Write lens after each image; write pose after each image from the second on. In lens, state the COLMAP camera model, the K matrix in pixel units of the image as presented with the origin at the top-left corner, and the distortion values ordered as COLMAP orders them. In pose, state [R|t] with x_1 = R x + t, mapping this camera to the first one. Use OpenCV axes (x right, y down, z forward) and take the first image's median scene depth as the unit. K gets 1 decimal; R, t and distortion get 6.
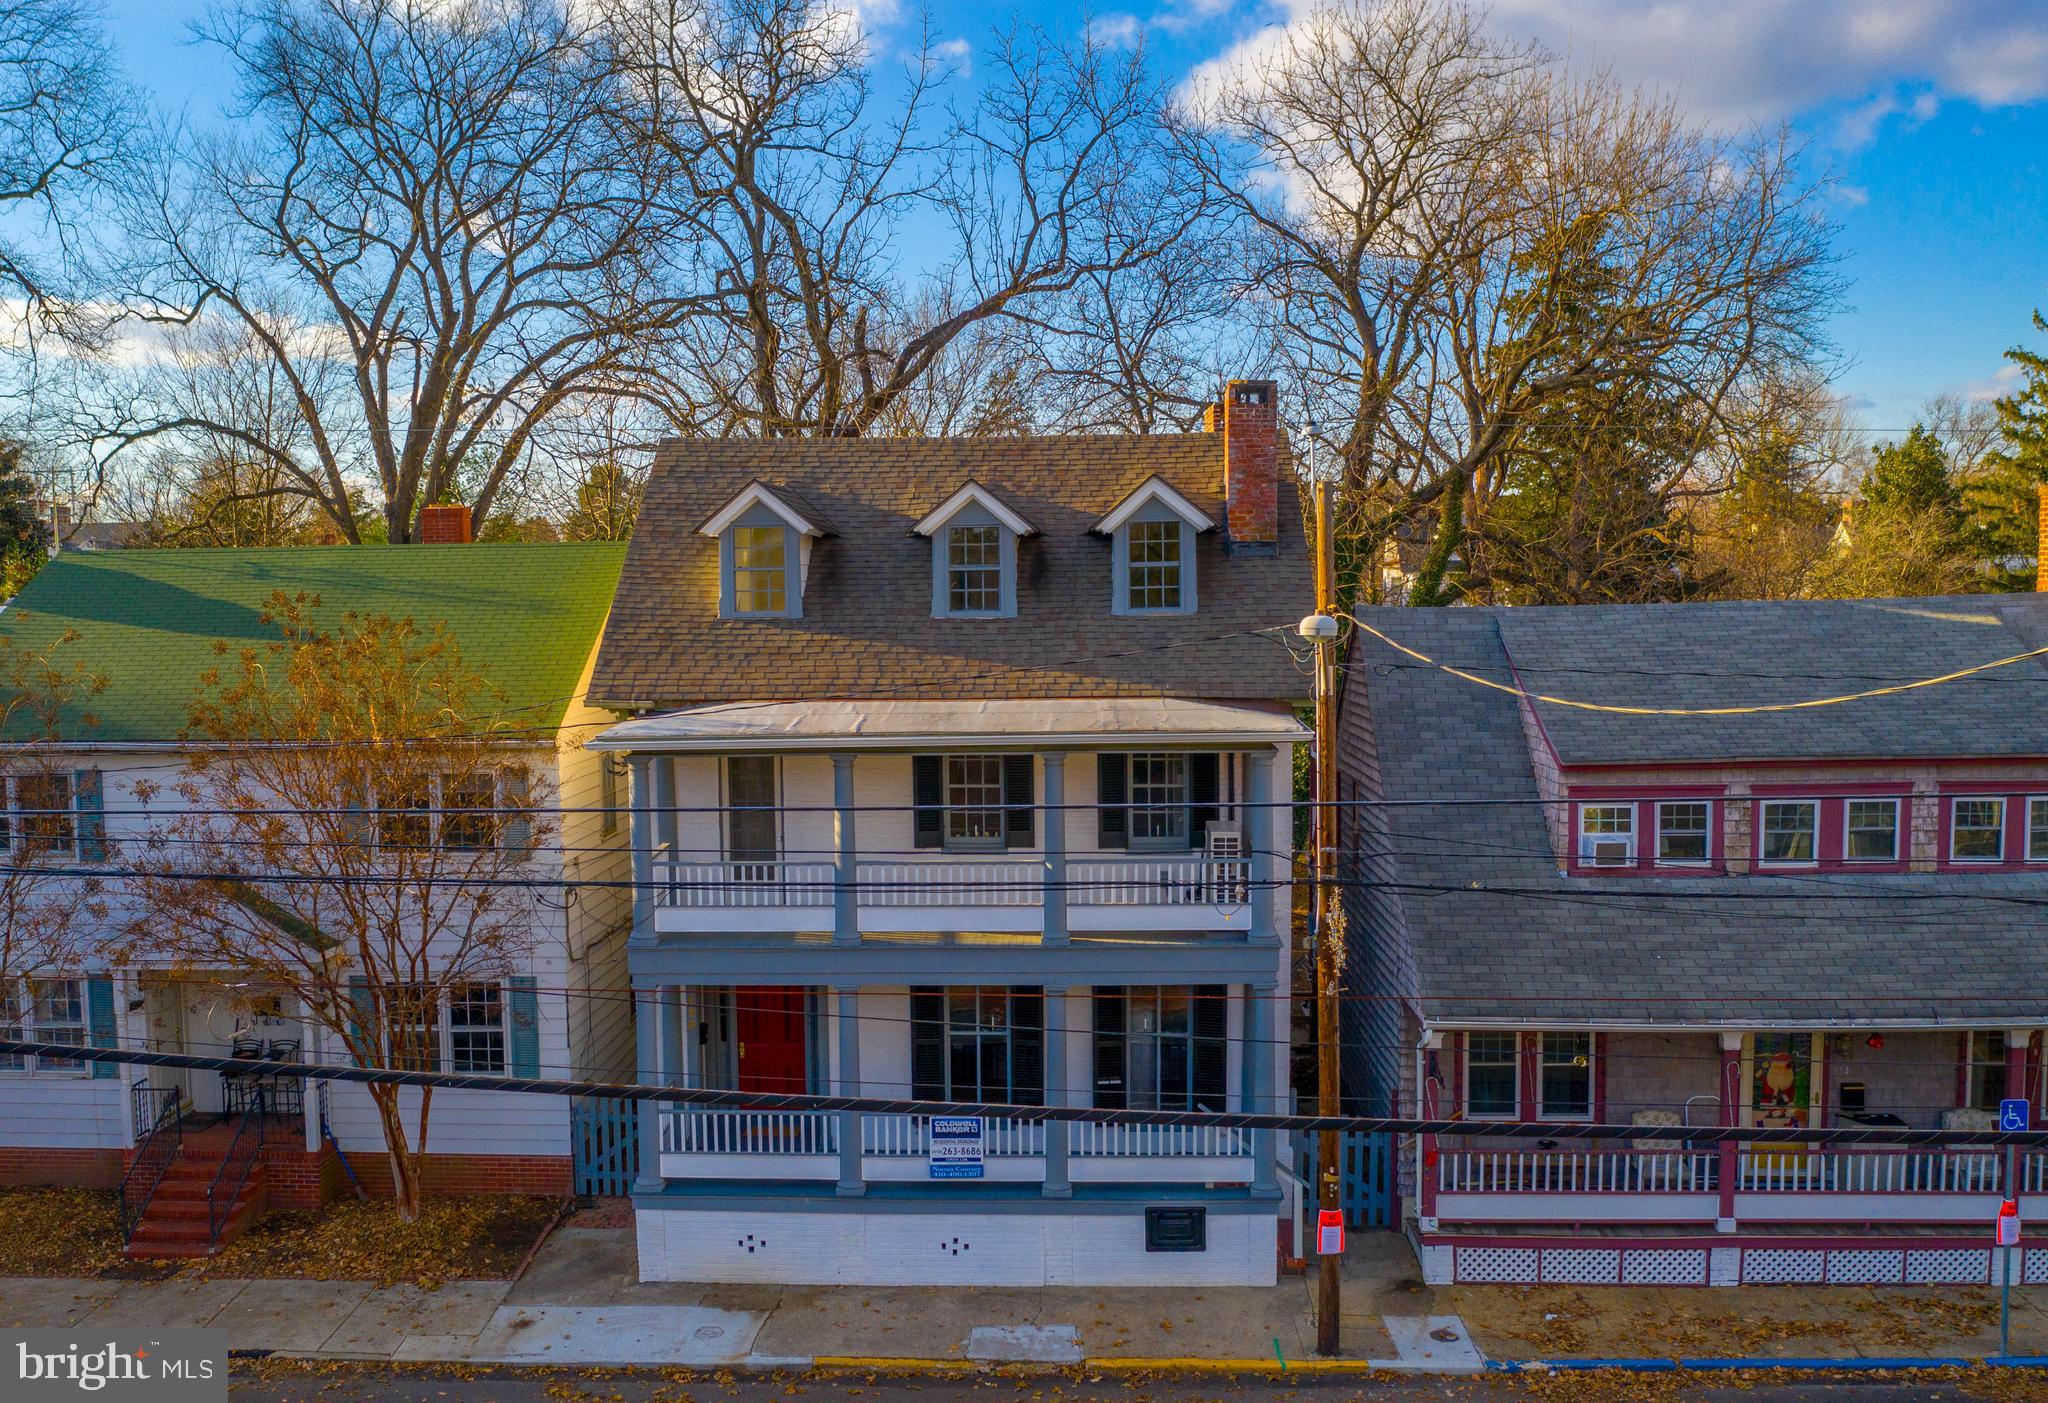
lens RADIAL K [[2018.8, 0, 940.1], [0, 2018.8, 778.4], [0, 0, 1]] dist [-0.008514, -0.009035]
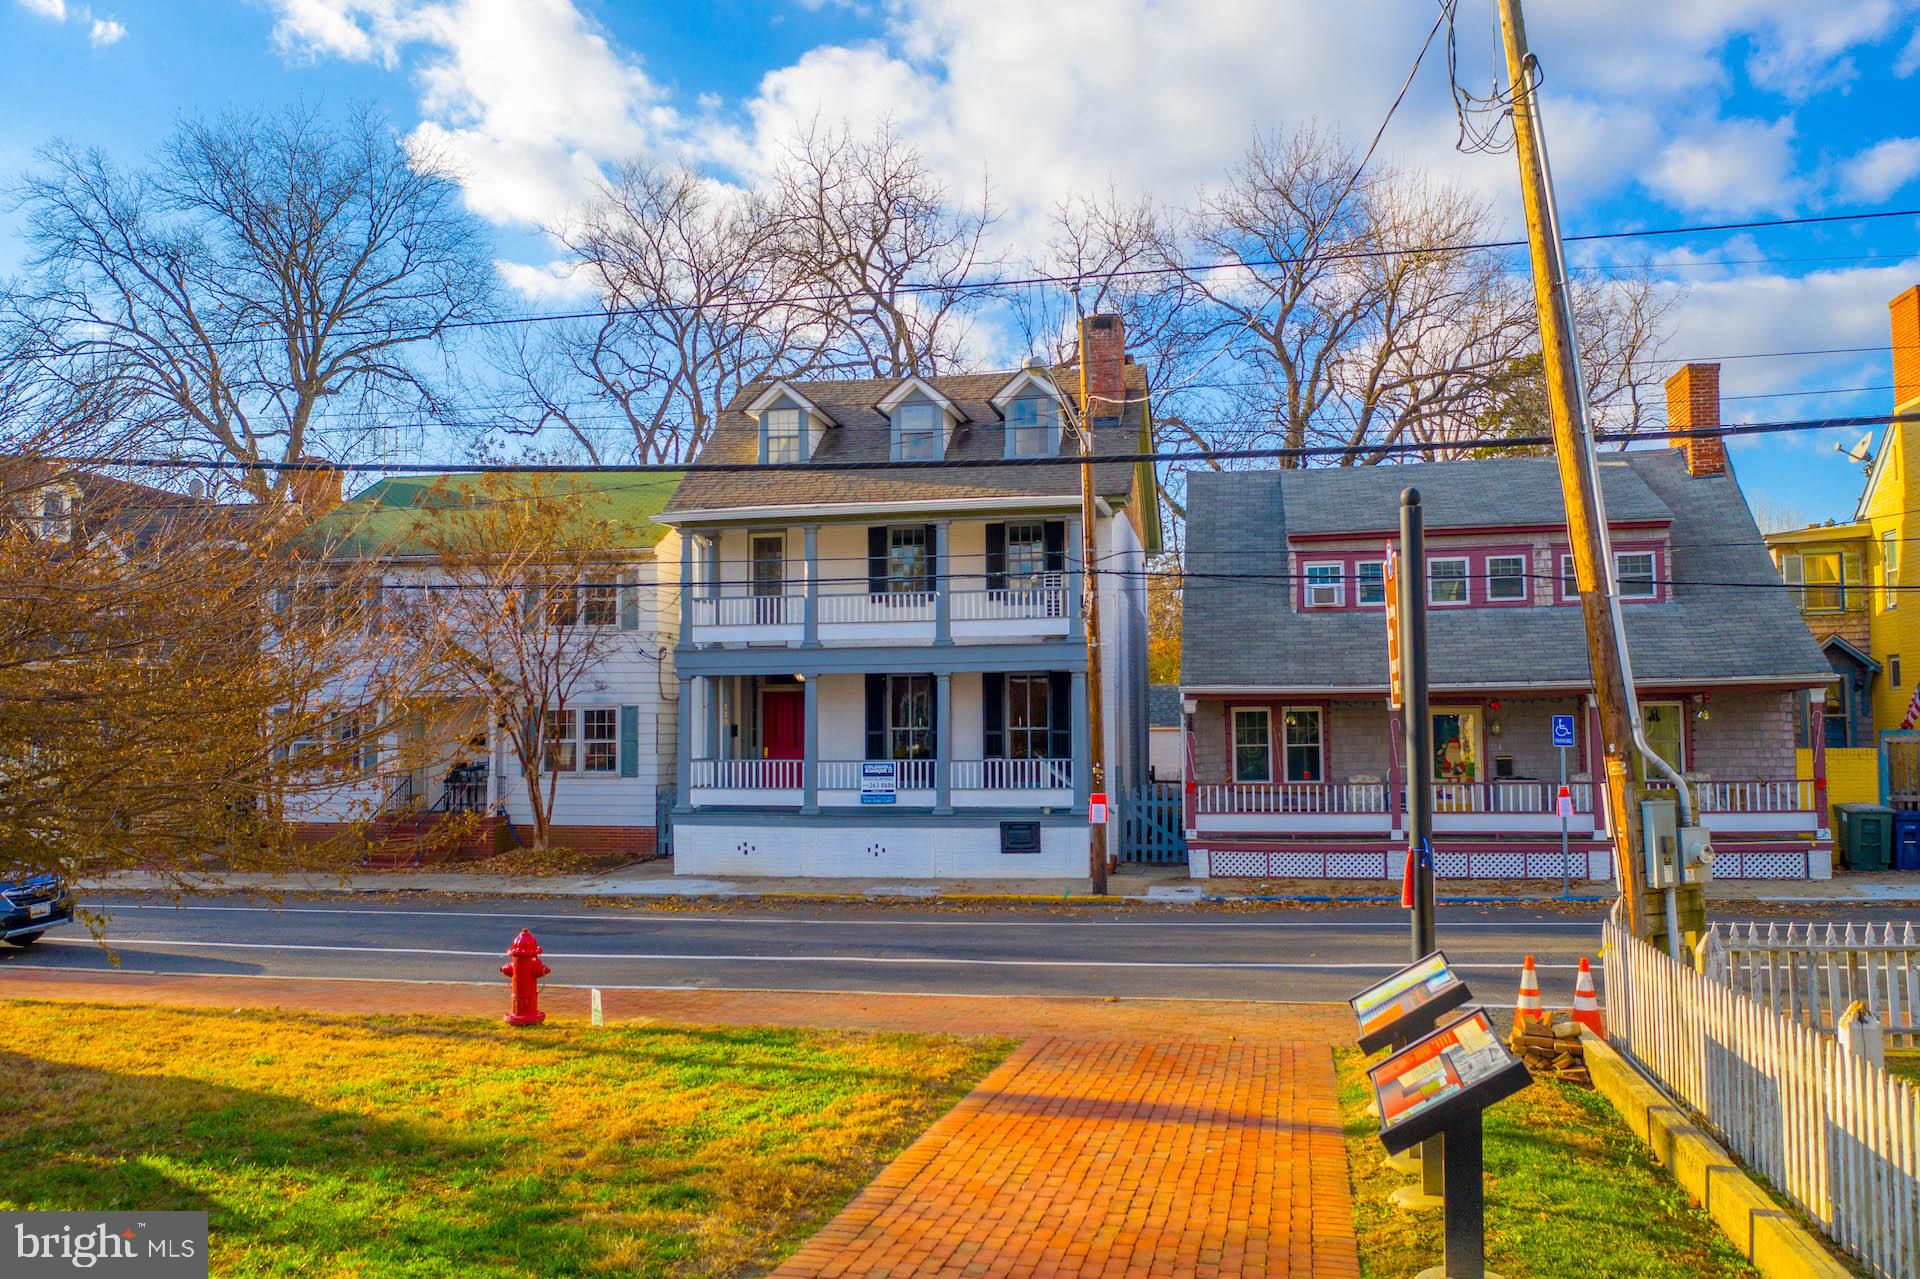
lens RADIAL K [[1584.0, 0, 960.0], [0, 1584.0, 639.5], [0, 0, 1]] dist [-0.008388, -0.005580]
pose [[0.991336, -0.000040, -0.131347, 0.213483], [-0.021497, 0.986467, -0.162546, 0.255706], [0.129576, 0.163962, 0.977920, -0.159253]]
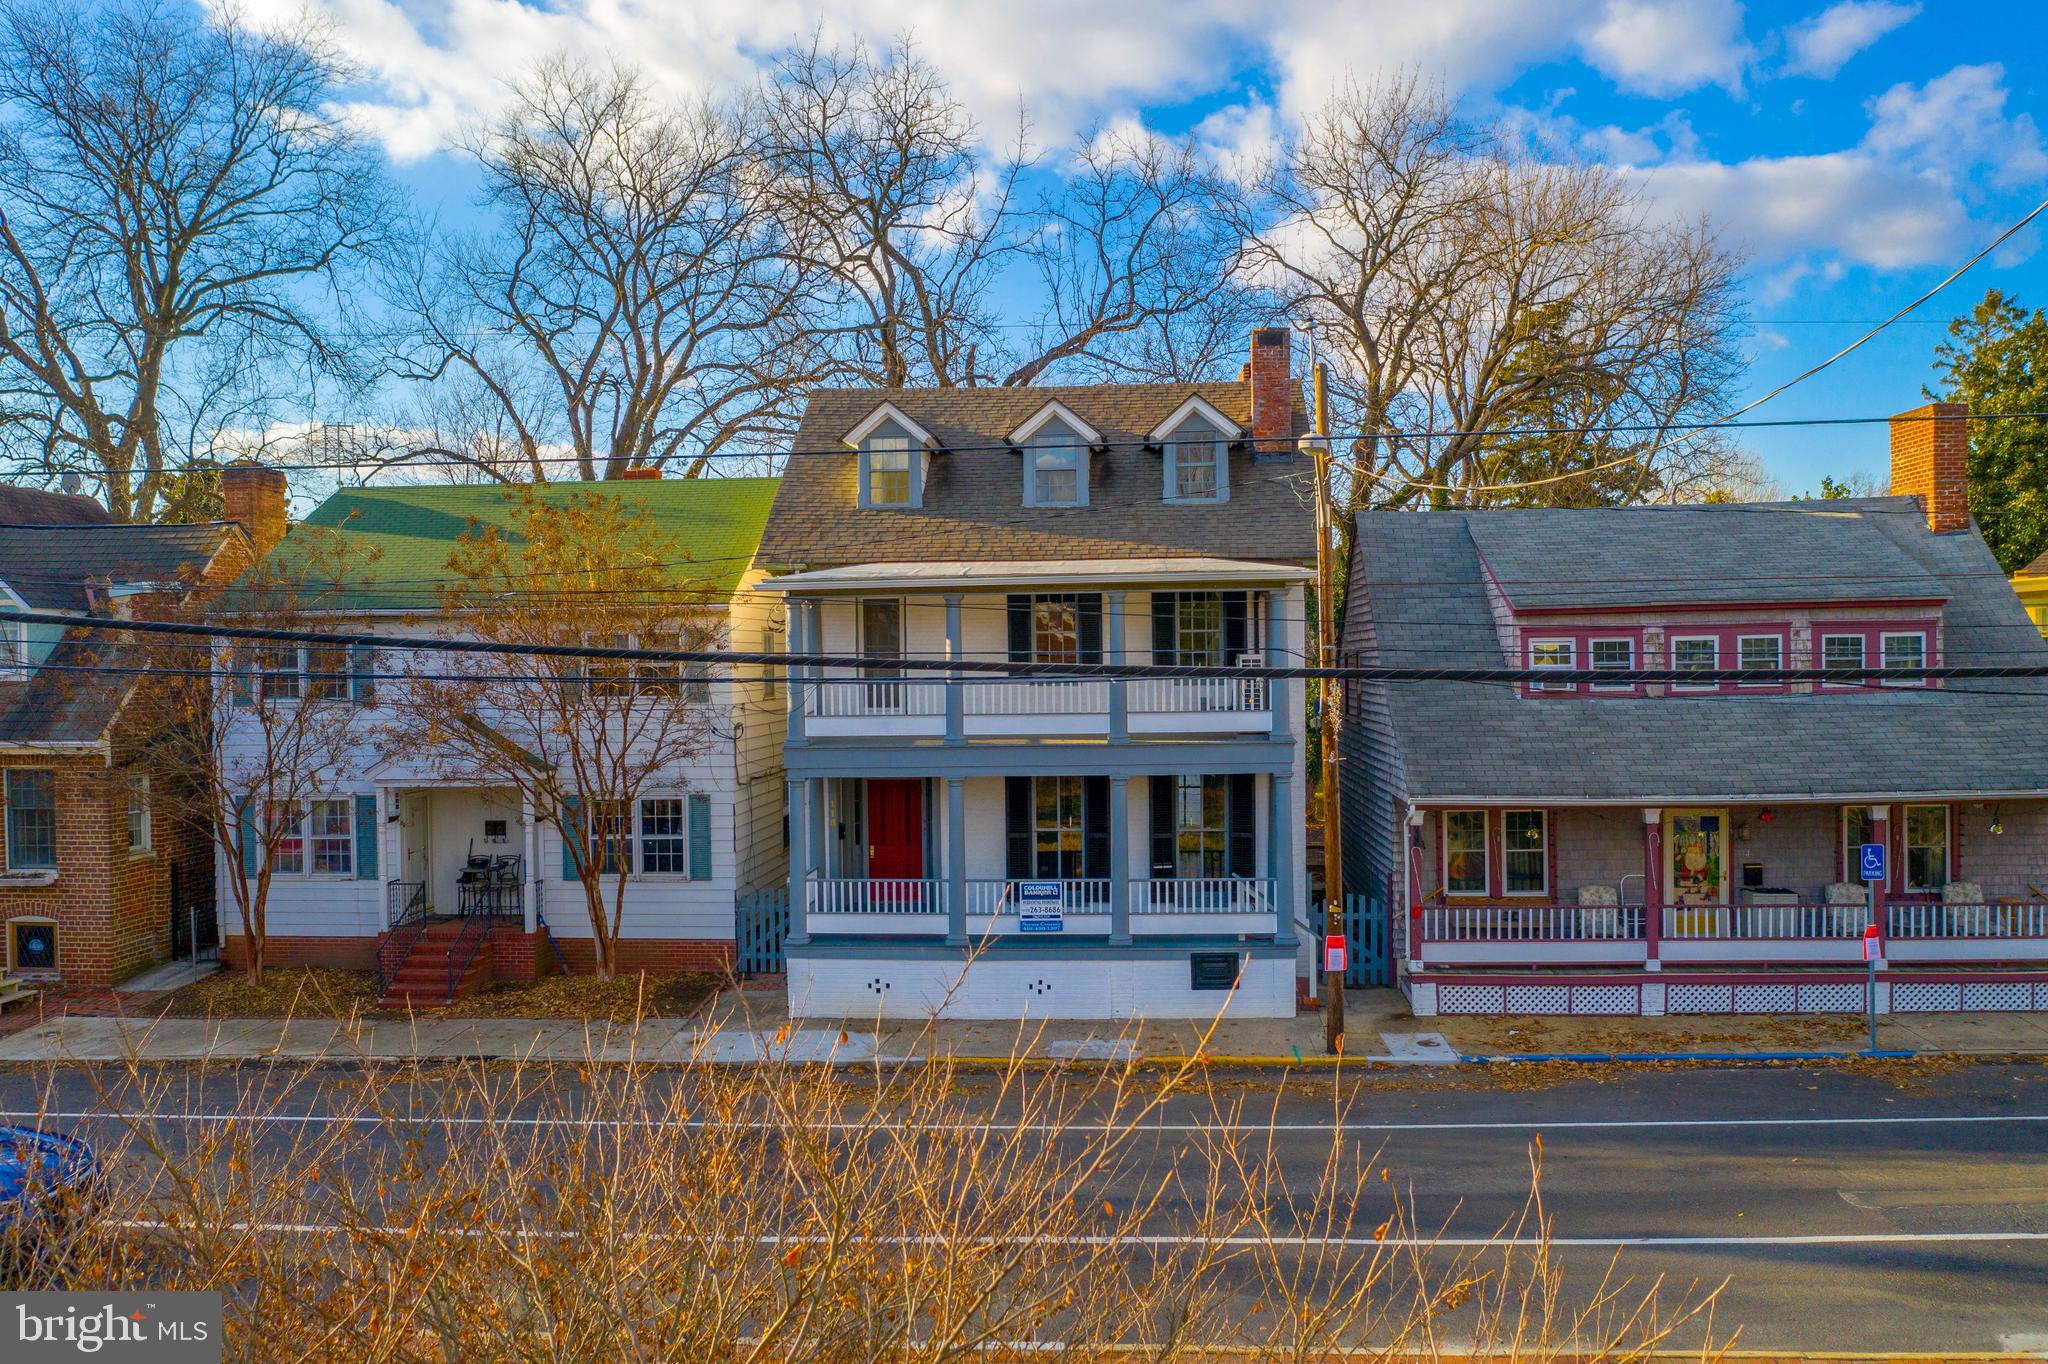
lens RADIAL K [[1689.6, 0, 1024.0], [0, 1689.6, 682.0], [0, 0, 1]] dist [-0.008388, -0.005580]
pose [[0.999962, 0.000718, -0.008653, 0.006148], [-0.001461, 0.996279, -0.086169, 0.127420], [0.008559, 0.086178, 0.996243, -0.063296]]
